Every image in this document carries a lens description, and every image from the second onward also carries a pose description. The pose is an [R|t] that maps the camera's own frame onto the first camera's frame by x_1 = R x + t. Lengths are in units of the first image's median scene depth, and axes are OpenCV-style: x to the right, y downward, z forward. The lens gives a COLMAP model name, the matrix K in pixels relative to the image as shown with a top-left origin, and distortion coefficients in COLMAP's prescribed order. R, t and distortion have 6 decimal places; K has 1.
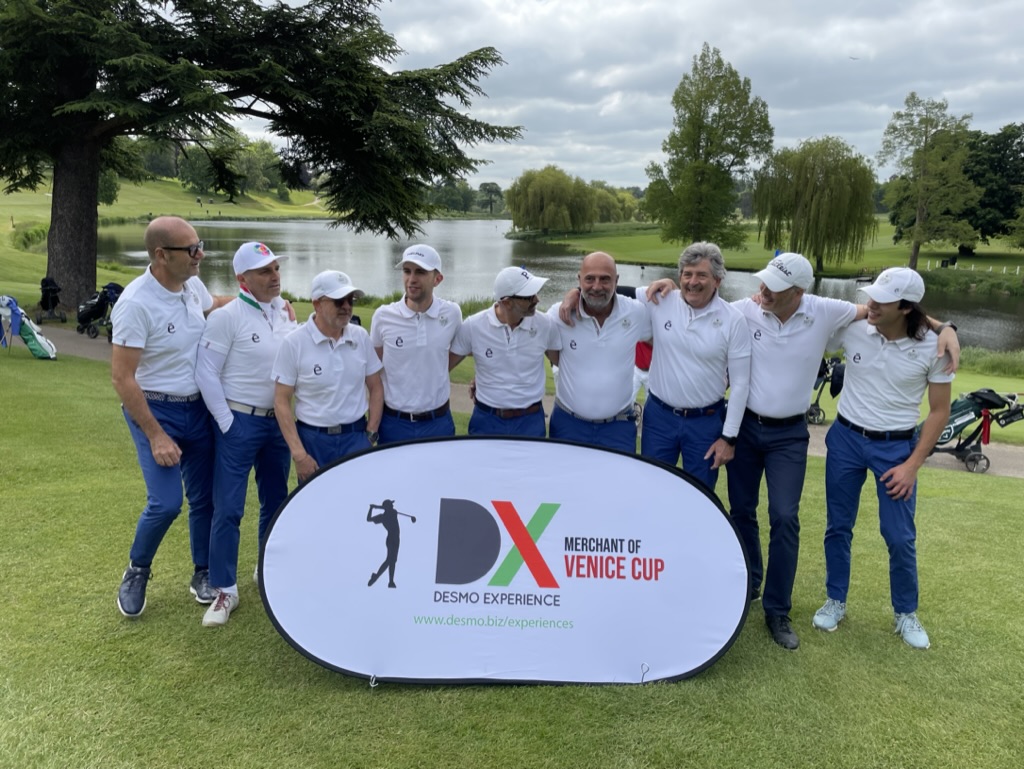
lens RADIAL K [[678.8, 0, 492.4], [0, 678.8, 378.7], [0, 0, 1]] dist [0.067795, -0.063543]
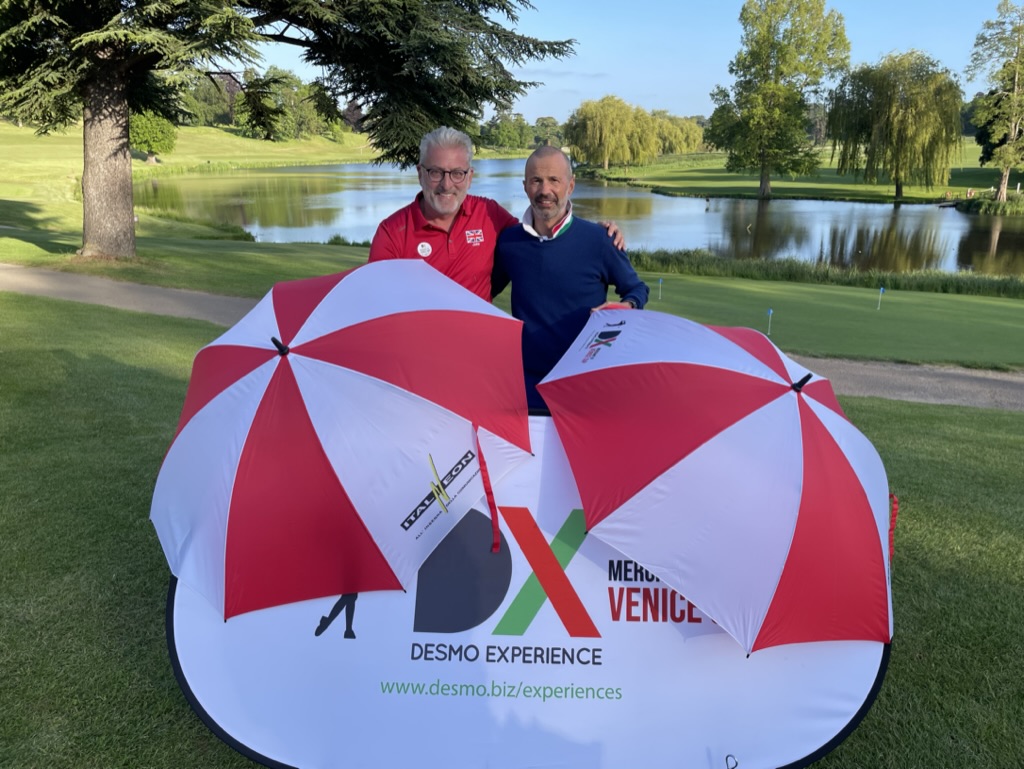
lens RADIAL K [[567.1, 0, 533.5], [0, 567.1, 364.3], [0, 0, 1]] dist [0.047330, -0.037609]
pose [[0.997732, -0.014599, -0.065709, 0.032950], [0.019699, 0.996786, 0.077652, -0.001236], [0.064364, -0.078770, 0.994813, 0.208361]]
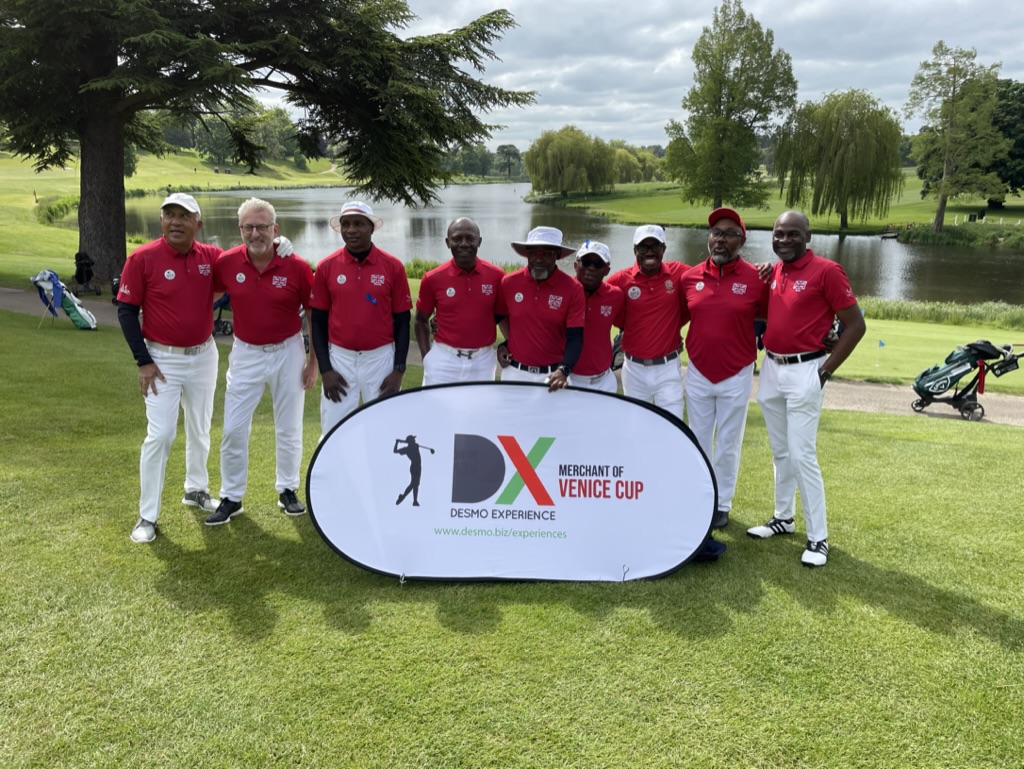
lens RADIAL K [[757.0, 0, 511.3], [0, 757.0, 389.6], [0, 0, 1]] dist [0.093549, -0.116258]
pose [[0.999622, -0.017249, -0.021385, 0.024035], [0.018232, 0.998746, 0.046626, 0.017334], [0.020554, -0.046998, 0.998683, -0.146819]]
